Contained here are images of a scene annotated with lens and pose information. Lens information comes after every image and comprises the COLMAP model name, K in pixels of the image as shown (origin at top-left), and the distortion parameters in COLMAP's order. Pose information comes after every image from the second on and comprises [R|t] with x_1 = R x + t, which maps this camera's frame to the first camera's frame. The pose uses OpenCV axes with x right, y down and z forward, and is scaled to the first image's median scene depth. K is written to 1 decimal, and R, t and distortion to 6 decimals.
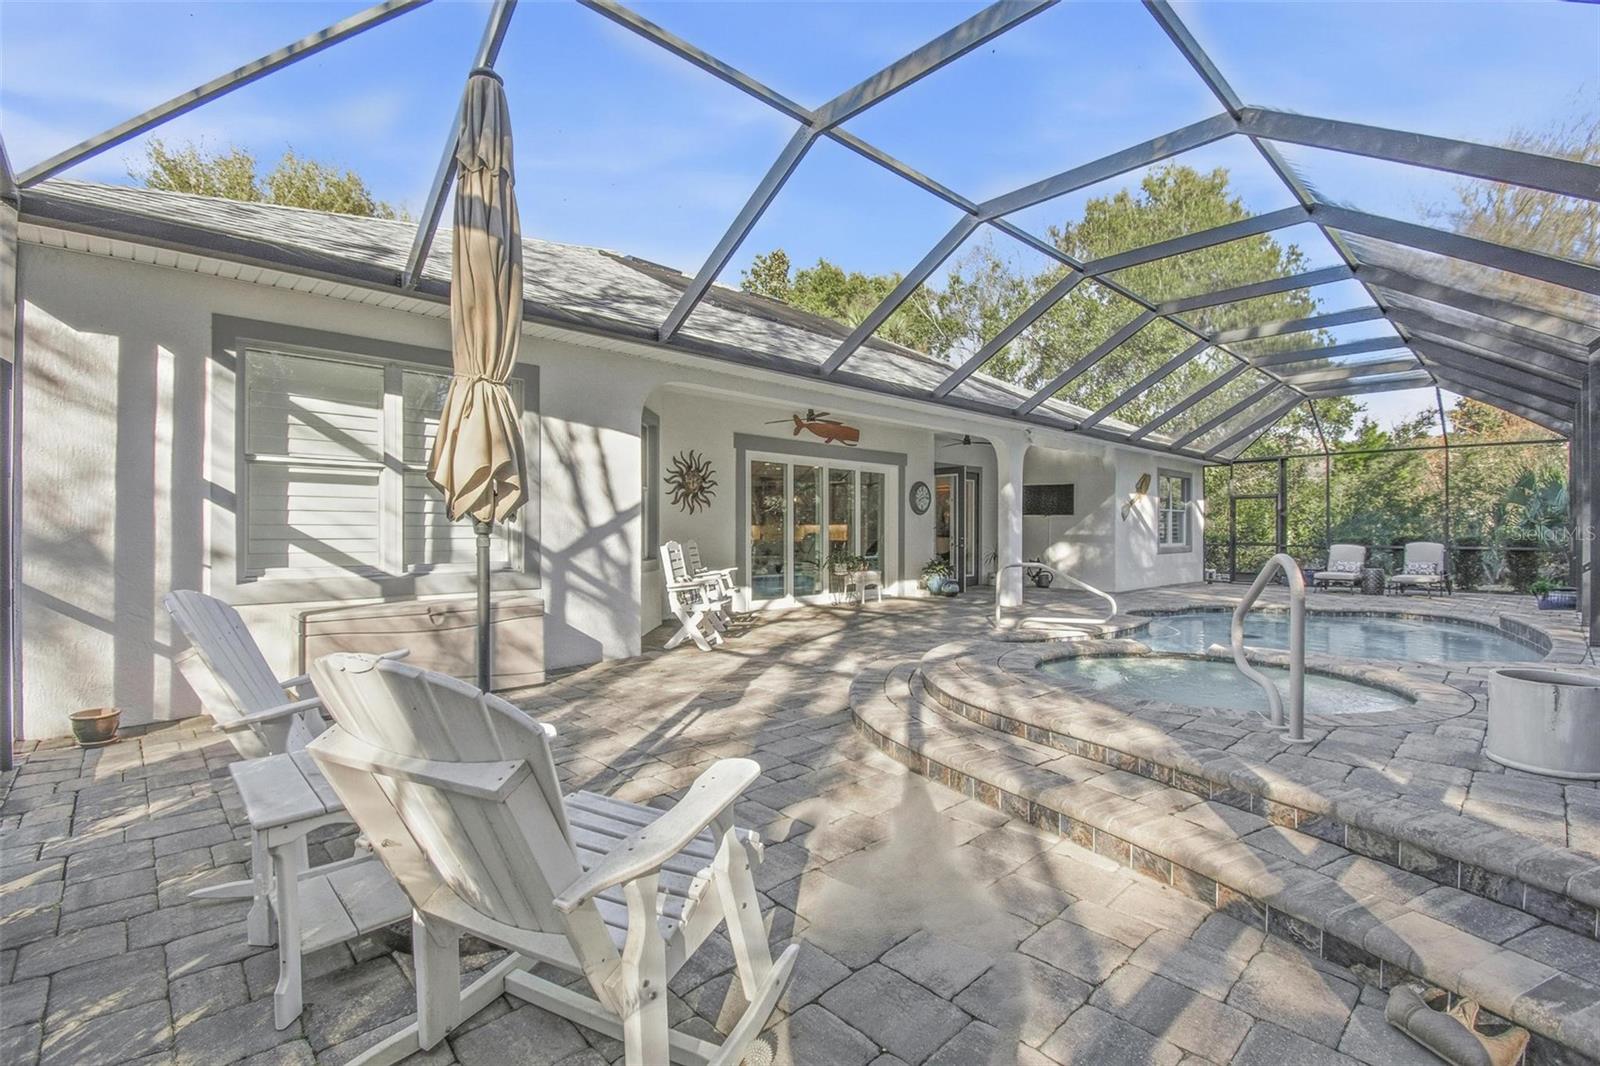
lens RADIAL K [[727.3, 0, 800.0], [0, 727.3, 533.0], [0, 0, 1]] dist [-0.025044, -0.000010]
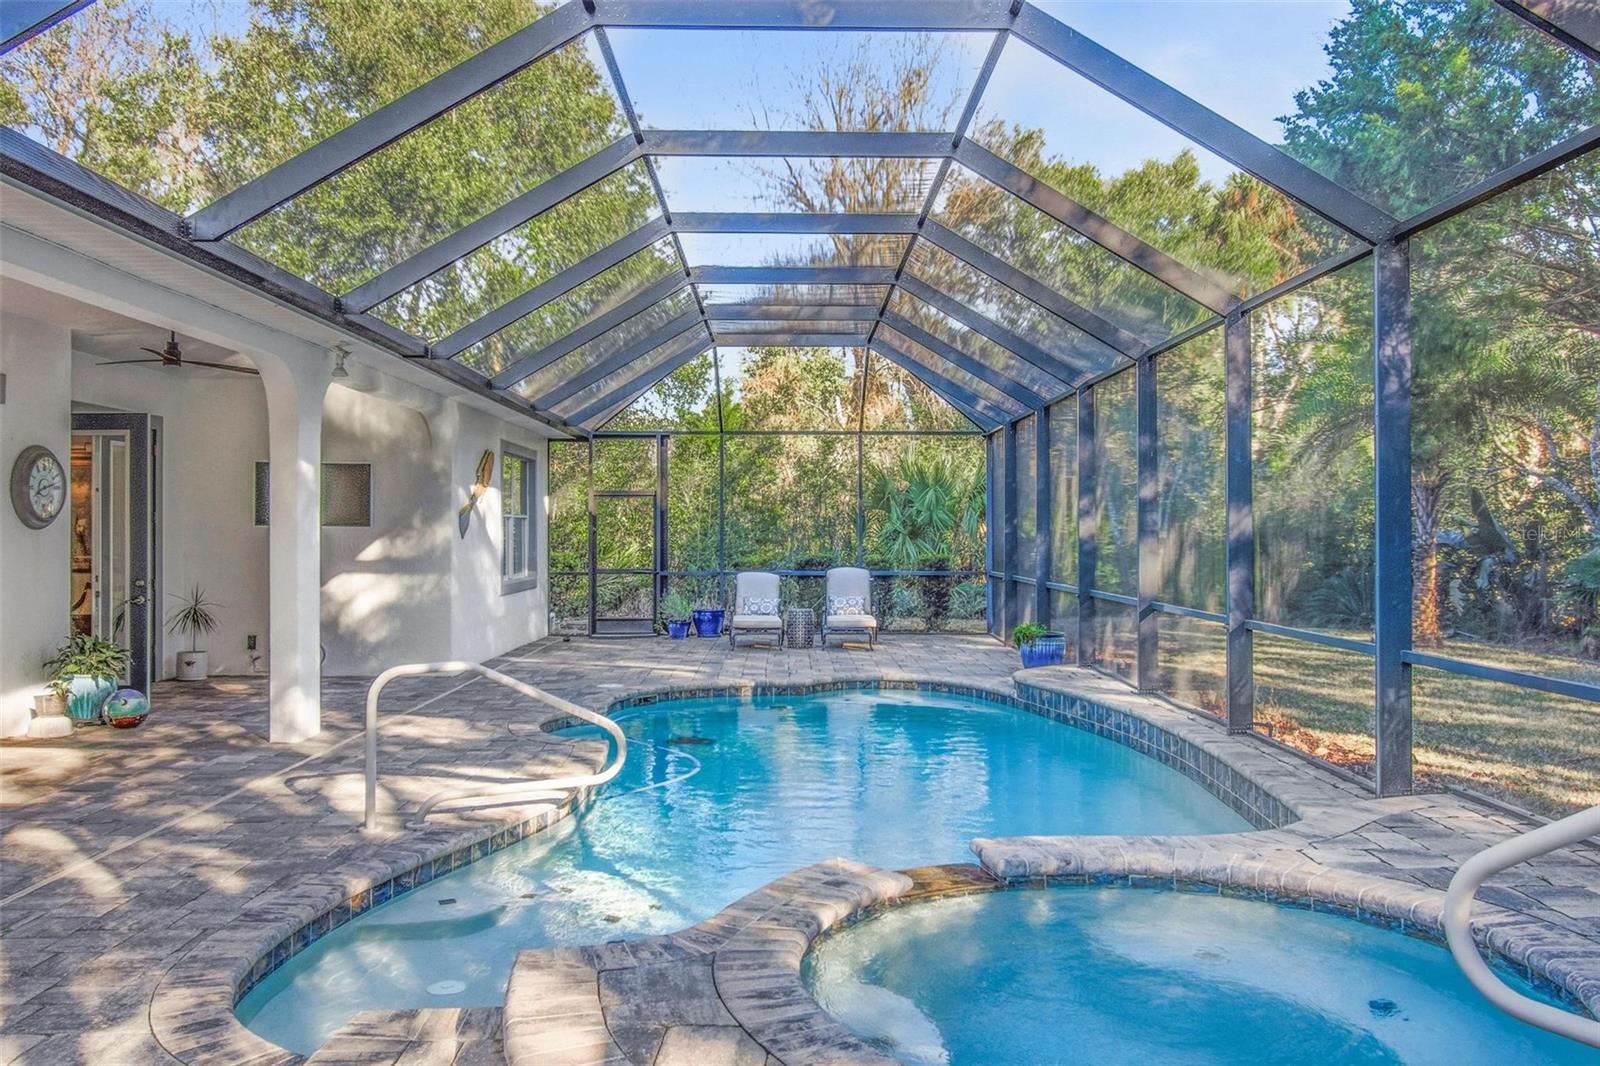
lens RADIAL K [[1207.7, 0, 800.0], [0, 1207.7, 533.0], [0, 0, 1]] dist [-0.004367, -0.003204]
pose [[0.667322, -0.003276, 0.744762, -0.042879], [0.001233, 0.999994, 0.003294, -0.022786], [-0.744768, -0.001280, 0.667322, 0.221393]]
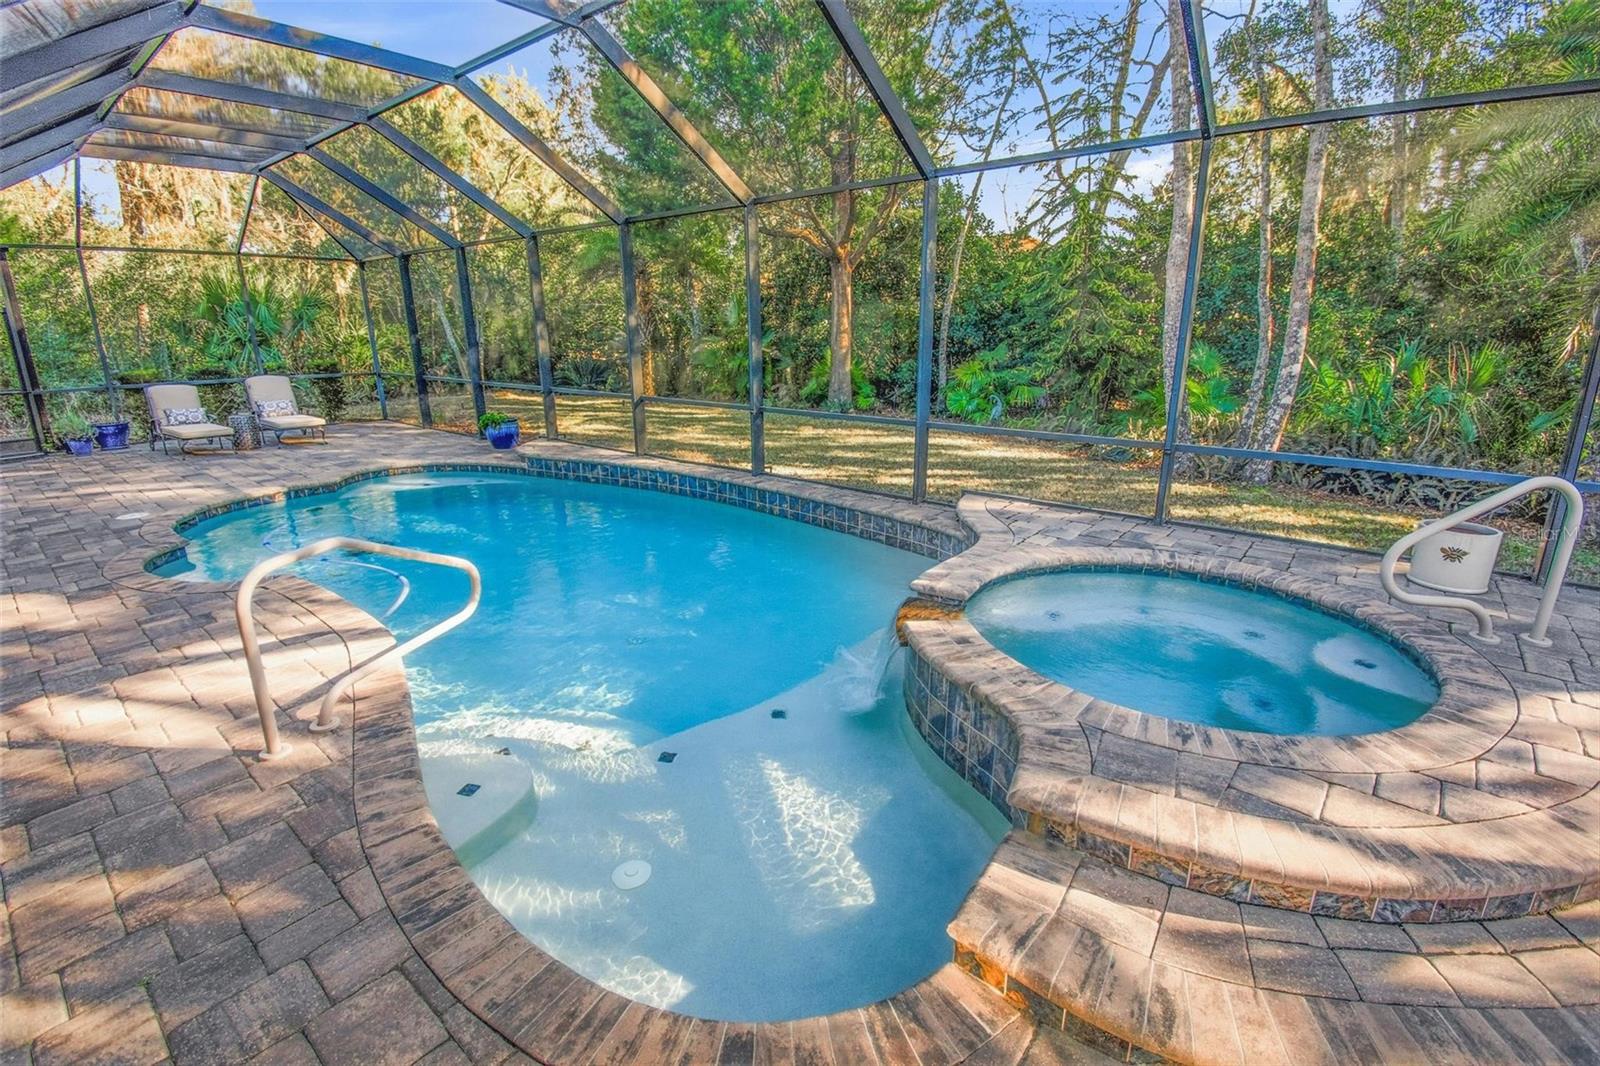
lens RADIAL K [[727.3, 0, 800.0], [0, 727.3, 533.0], [0, 0, 1]] dist [-0.025044, -0.000010]
pose [[-0.125055, -0.272611, 0.953962, -0.030380], [0.000752, 0.961484, 0.274859, -0.035682], [-0.992150, 0.035090, -0.120033, 0.478437]]
